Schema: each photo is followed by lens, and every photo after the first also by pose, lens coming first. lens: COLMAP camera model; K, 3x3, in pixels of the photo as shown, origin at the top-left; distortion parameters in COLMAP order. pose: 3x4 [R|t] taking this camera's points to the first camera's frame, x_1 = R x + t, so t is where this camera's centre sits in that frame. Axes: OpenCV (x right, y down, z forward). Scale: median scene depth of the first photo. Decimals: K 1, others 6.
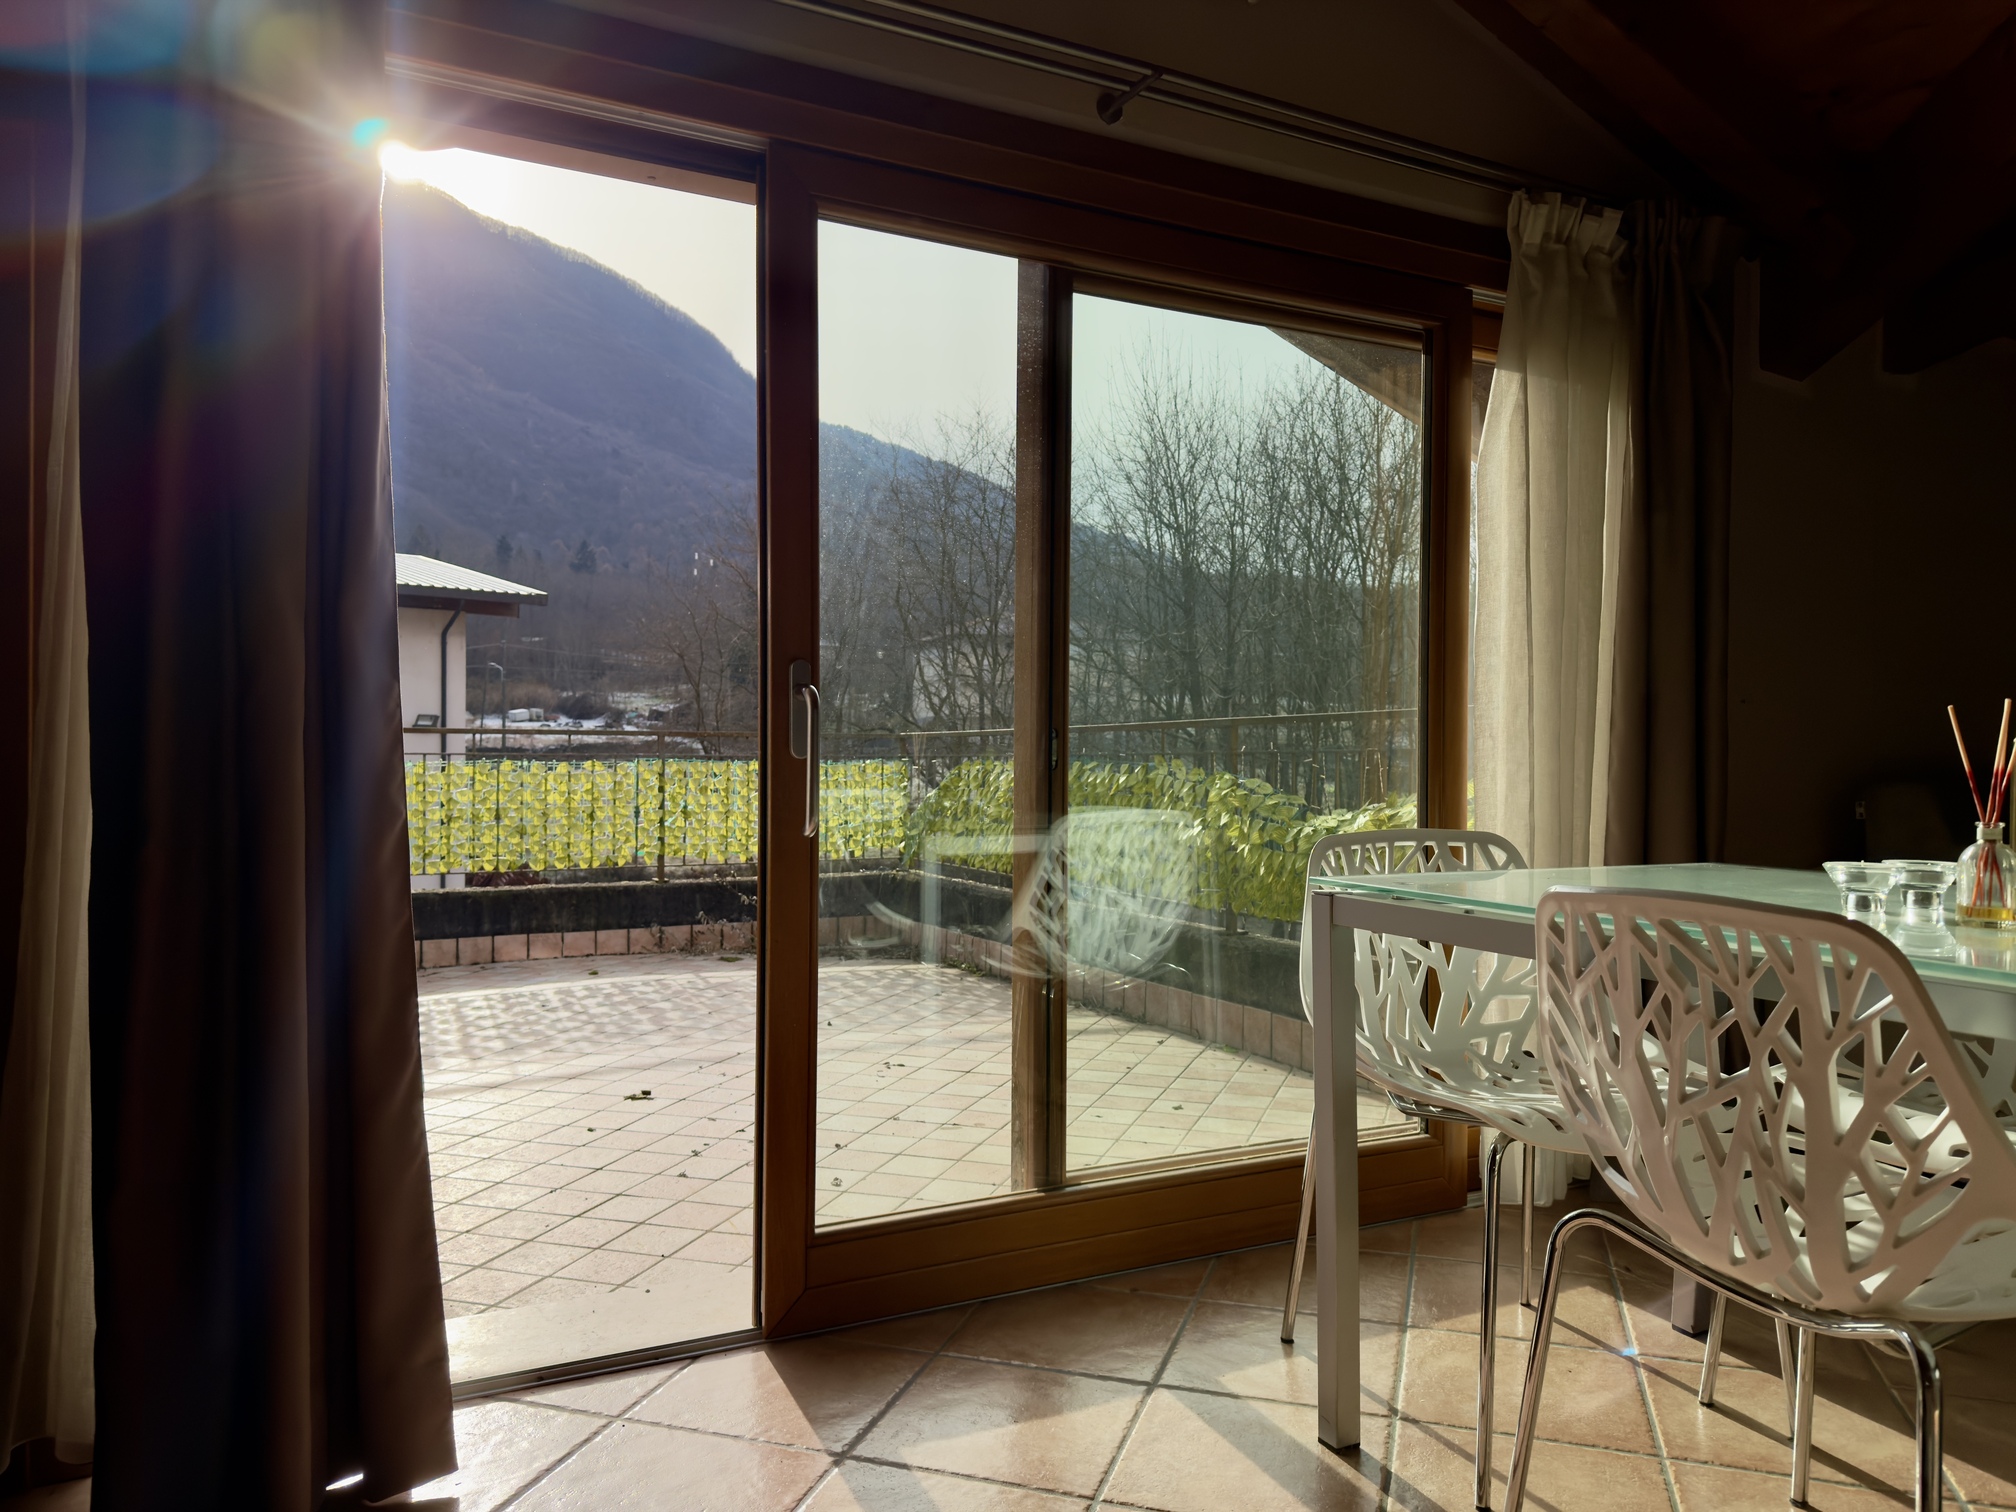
lens RADIAL K [[1408.9, 0, 1008.0], [0, 1408.9, 756.0], [0, 0, 1]] dist [0.020987, -0.002907]
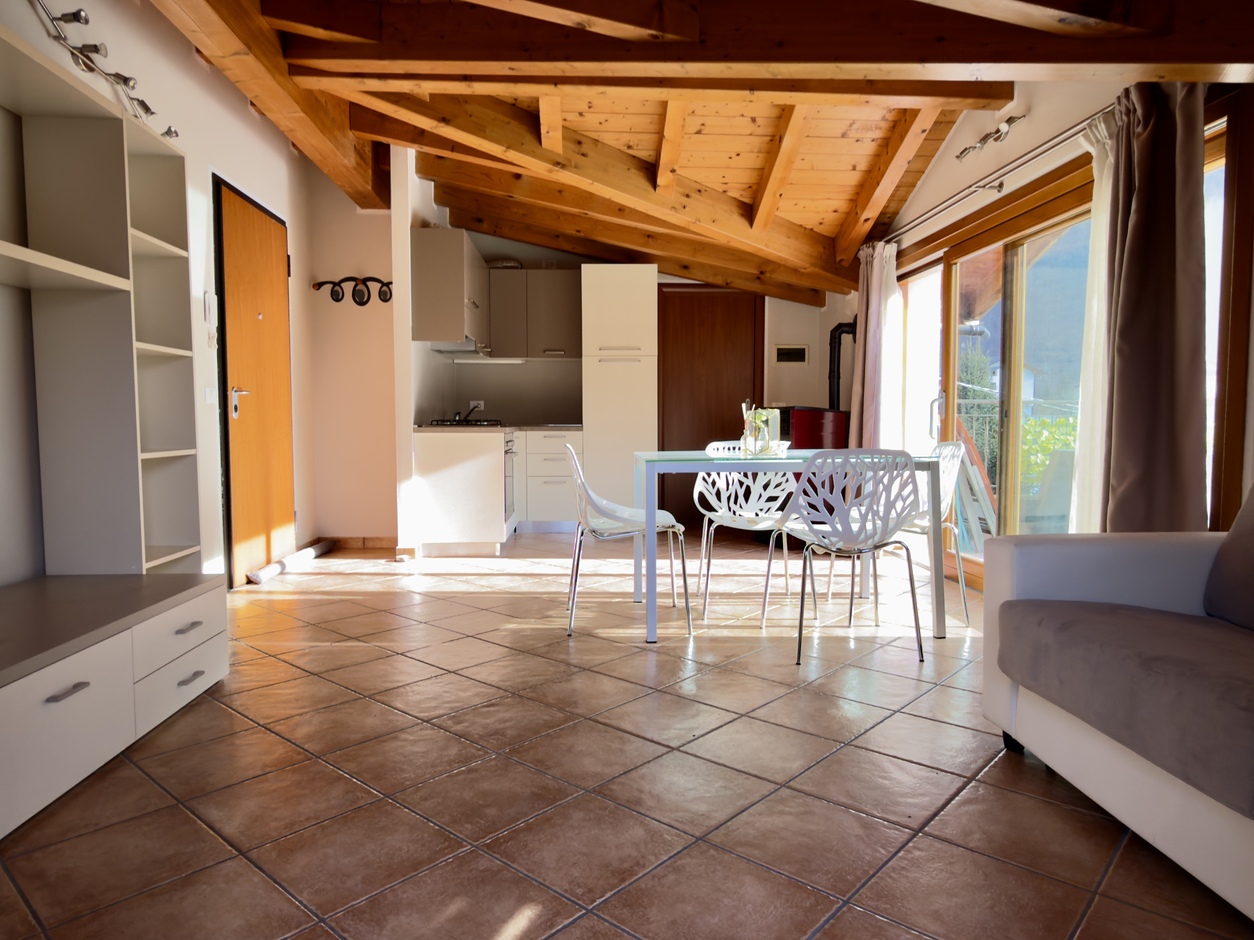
lens RADIAL K [[802.9, 0, 627.0], [0, 802.9, 470.0], [0, 0, 1]] dist [-0.001835, 0.001794]
pose [[-0.403933, 0.049075, -0.913471, 0.686360], [0.000085, 0.998562, 0.053609, 0.007696], [0.914788, 0.021576, -0.403357, 0.358675]]
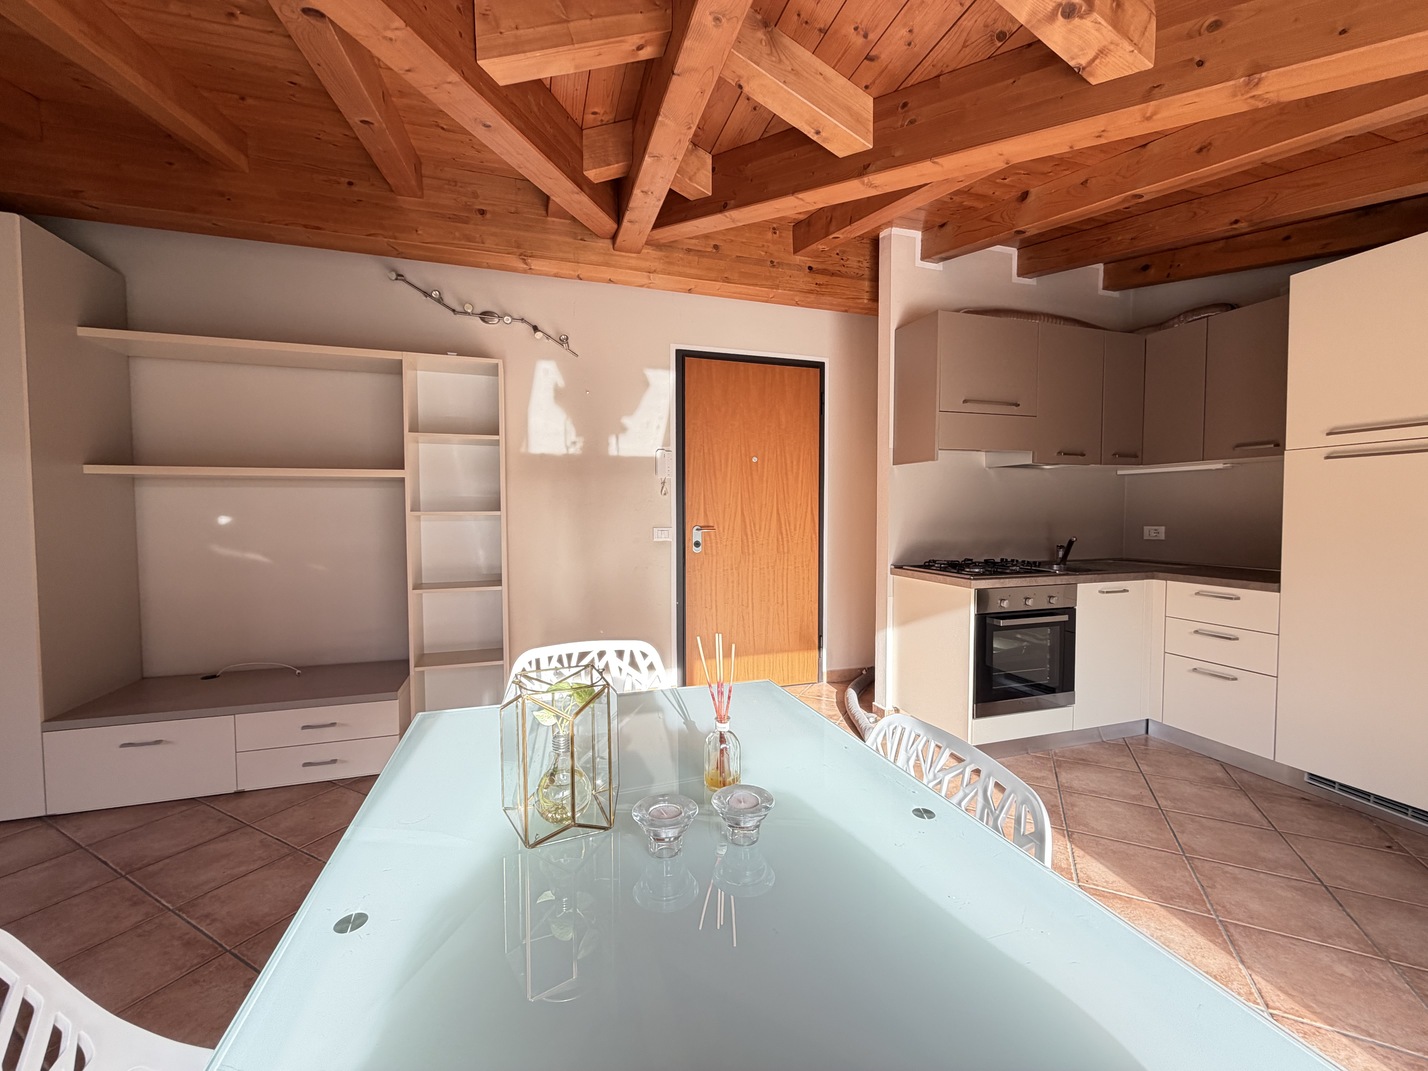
lens RADIAL K [[570.0, 0, 710.1], [0, 570.0, 536.0], [0, 0, 1]] dist [0.001621, -0.000247]
pose [[-0.986145, -0.010326, 0.165564, 0.128676], [-0.004042, 0.999260, 0.038249, -0.034933], [-0.165836, 0.037050, -0.985457, 0.336084]]
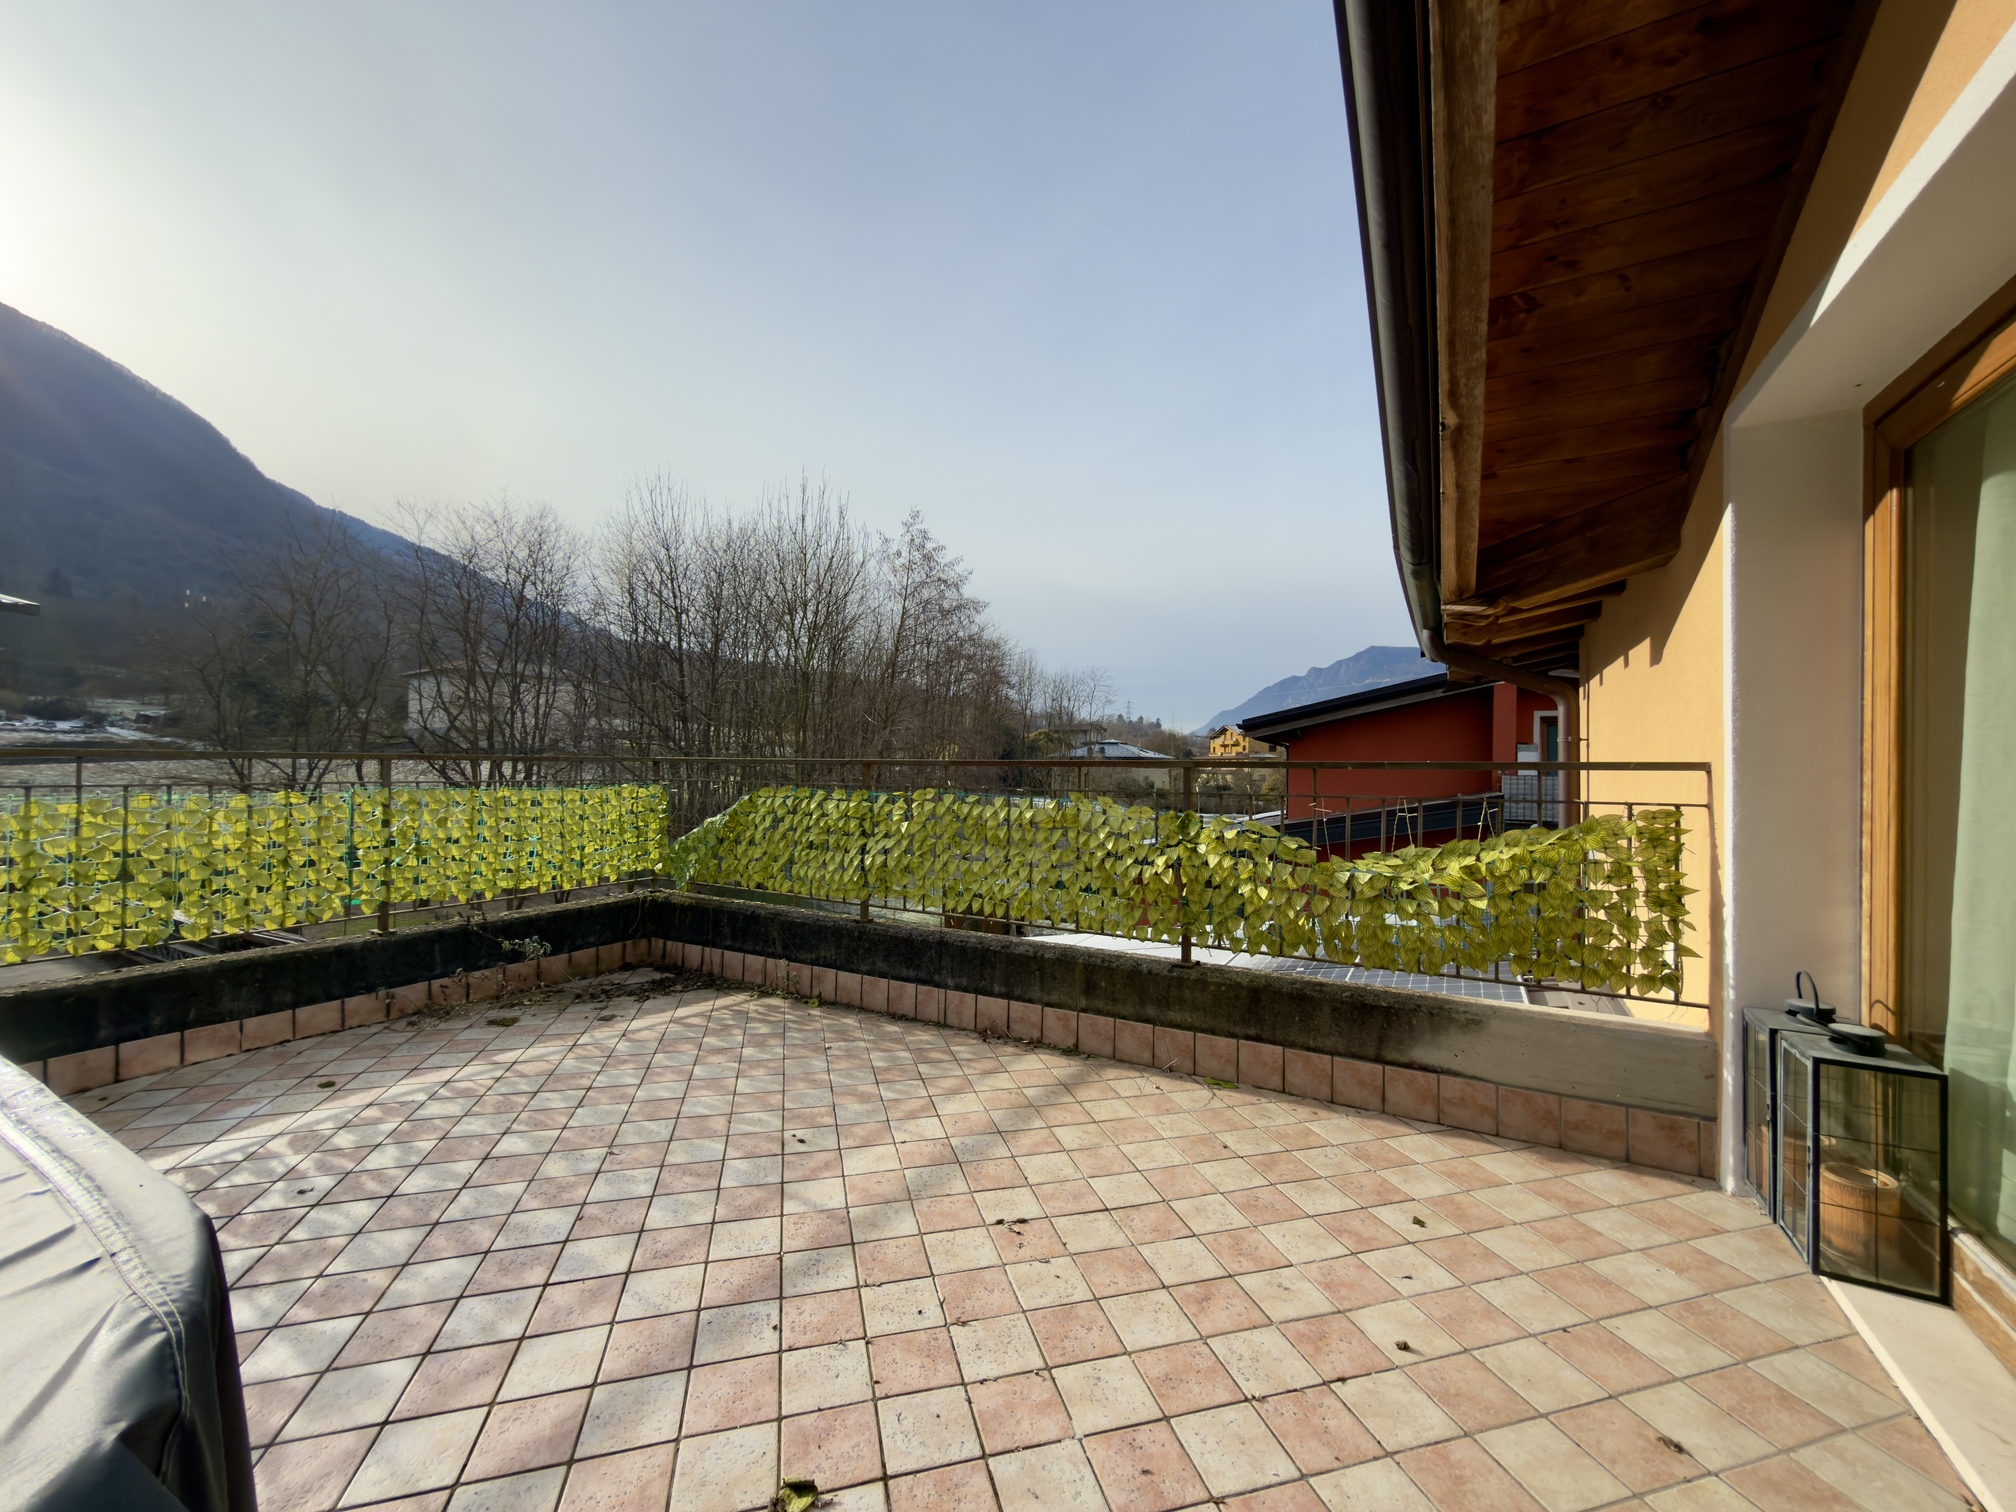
lens RADIAL K [[807.4, 0, 1008.0], [0, 807.4, 756.0], [0, 0, 1]] dist [-0.010520, 0.000261]
pose [[0.833173, 0.013391, 0.552850, -0.212611], [-0.011339, 0.999910, -0.007132, -0.018032], [-0.552896, -0.000327, 0.833250, 0.418289]]
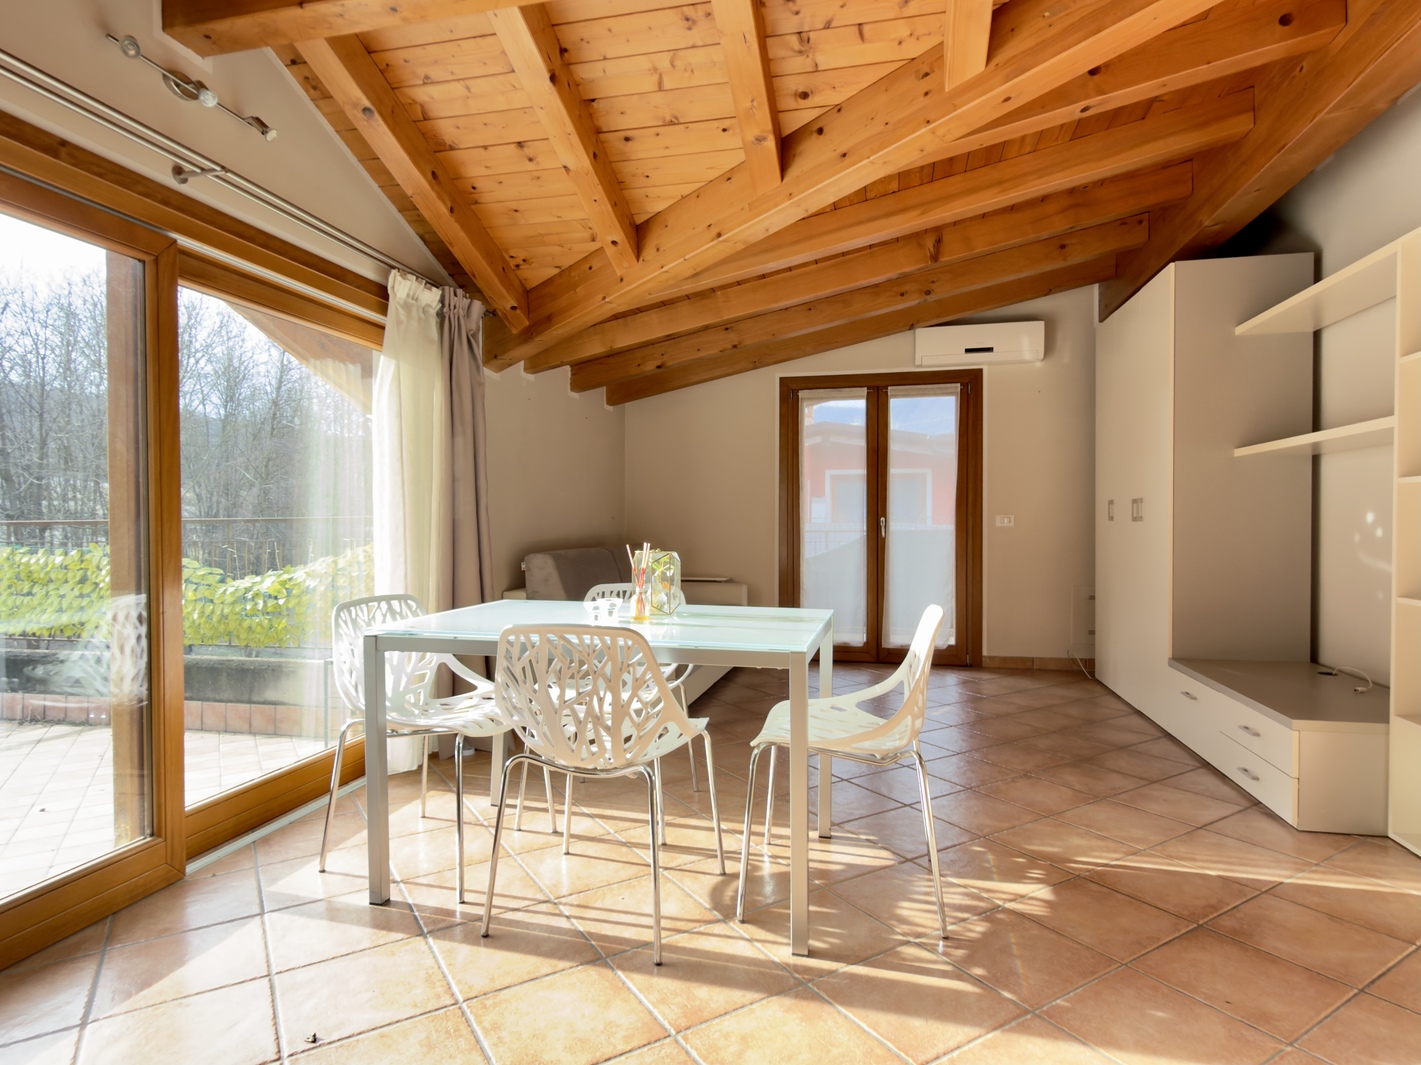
lens RADIAL K [[802.3, 0, 707.9], [0, 802.3, 534.3], [0, 0, 1]] dist [0.002511, 0.000974]
pose [[0.644758, -0.022837, 0.764046, -0.095145], [0.006963, 0.999688, 0.024004, -0.020203], [-0.764355, -0.010157, 0.644716, -0.030871]]
